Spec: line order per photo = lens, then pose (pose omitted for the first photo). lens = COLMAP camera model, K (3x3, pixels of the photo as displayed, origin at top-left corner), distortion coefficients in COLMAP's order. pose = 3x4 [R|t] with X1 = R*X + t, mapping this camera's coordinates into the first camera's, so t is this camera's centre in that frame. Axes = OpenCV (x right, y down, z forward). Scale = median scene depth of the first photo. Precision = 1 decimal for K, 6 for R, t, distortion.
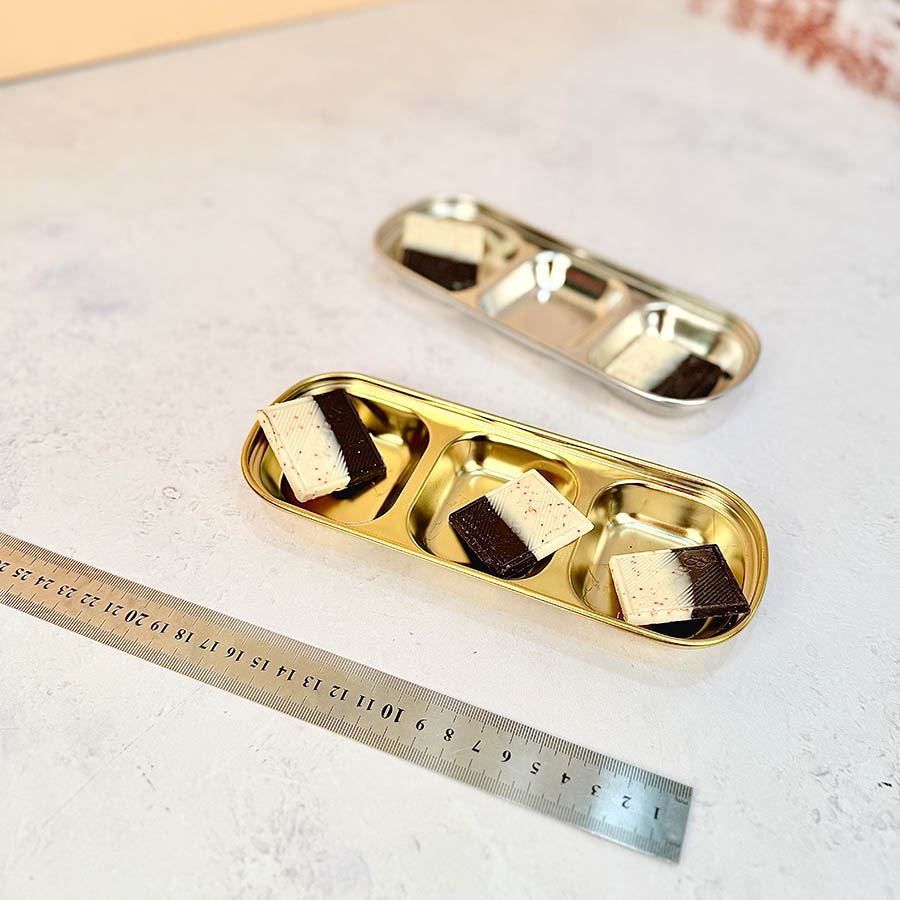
lens RADIAL K [[877.6, 0, 450.0], [0, 877.6, 450.0], [0, 0, 1]] dist [0.127418, -0.317311]
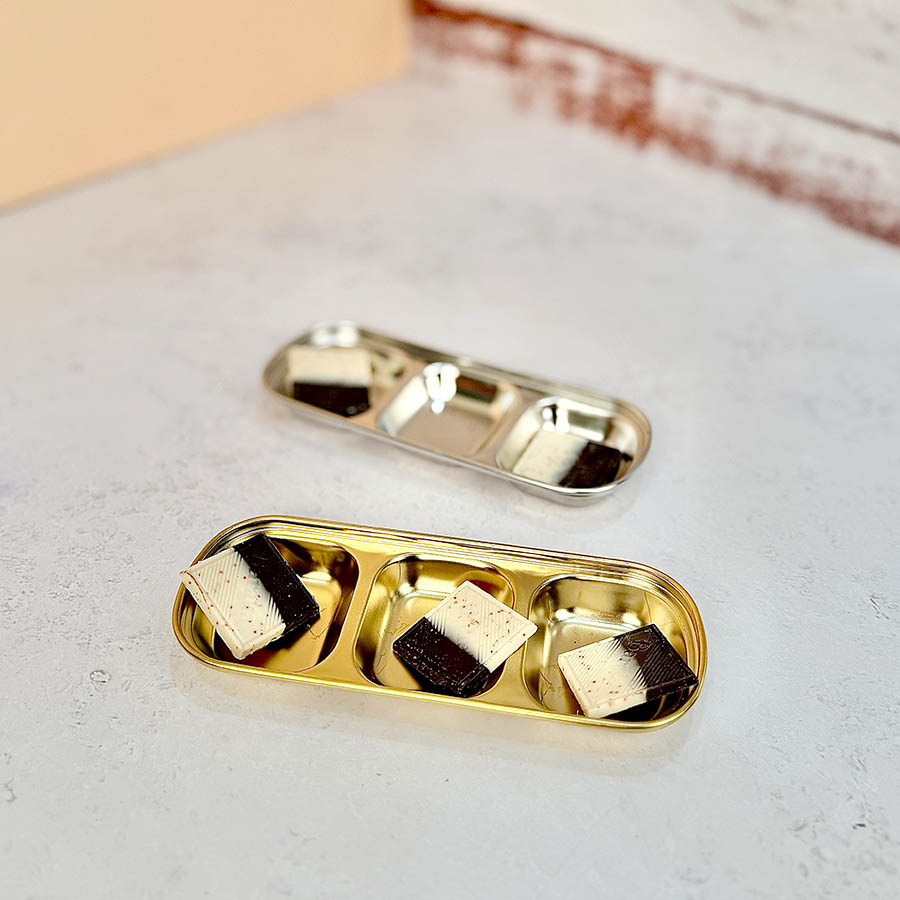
lens RADIAL K [[1027.3, 0, 440.8], [0, 1027.3, 348.3], [0, 0, 1]] dist [0.155395, -0.354597]
pose [[0.978288, -0.146109, 0.146983, -0.066734], [0.174126, 0.964074, -0.200603, -0.002476], [-0.112393, 0.221841, 0.968584, -0.197216]]
